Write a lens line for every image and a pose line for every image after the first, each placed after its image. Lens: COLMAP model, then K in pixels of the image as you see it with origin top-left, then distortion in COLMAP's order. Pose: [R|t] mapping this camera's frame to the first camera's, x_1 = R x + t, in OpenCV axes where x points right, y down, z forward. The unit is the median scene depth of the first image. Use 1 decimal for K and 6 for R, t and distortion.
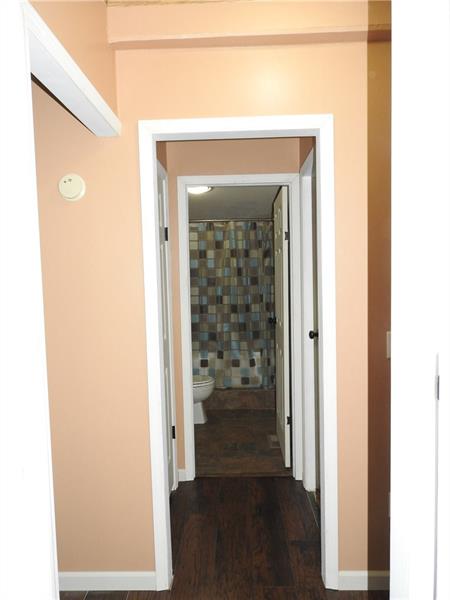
lens RADIAL K [[425.8, 0, 225.1], [0, 425.8, 300.5], [0, 0, 1]] dist [0.007951, -0.008474]
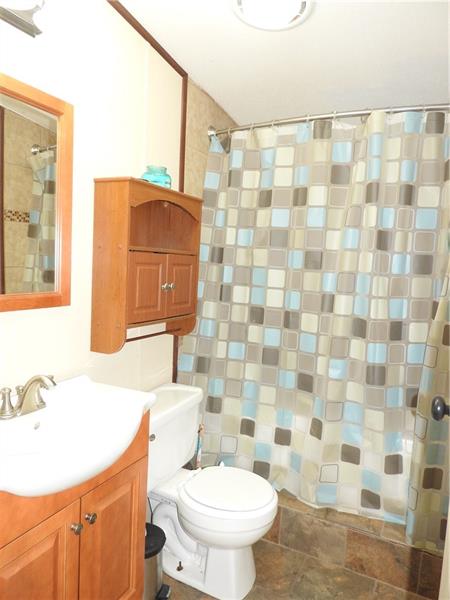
lens RADIAL K [[425.8, 0, 226.2], [0, 425.8, 300.8], [0, 0, 1]] dist [0.007951, -0.008474]
pose [[0.906760, 0.105920, -0.408126, 0.069577], [-0.085868, 0.994037, 0.067203, -0.024103], [0.412810, -0.025892, 0.910449, 0.564890]]
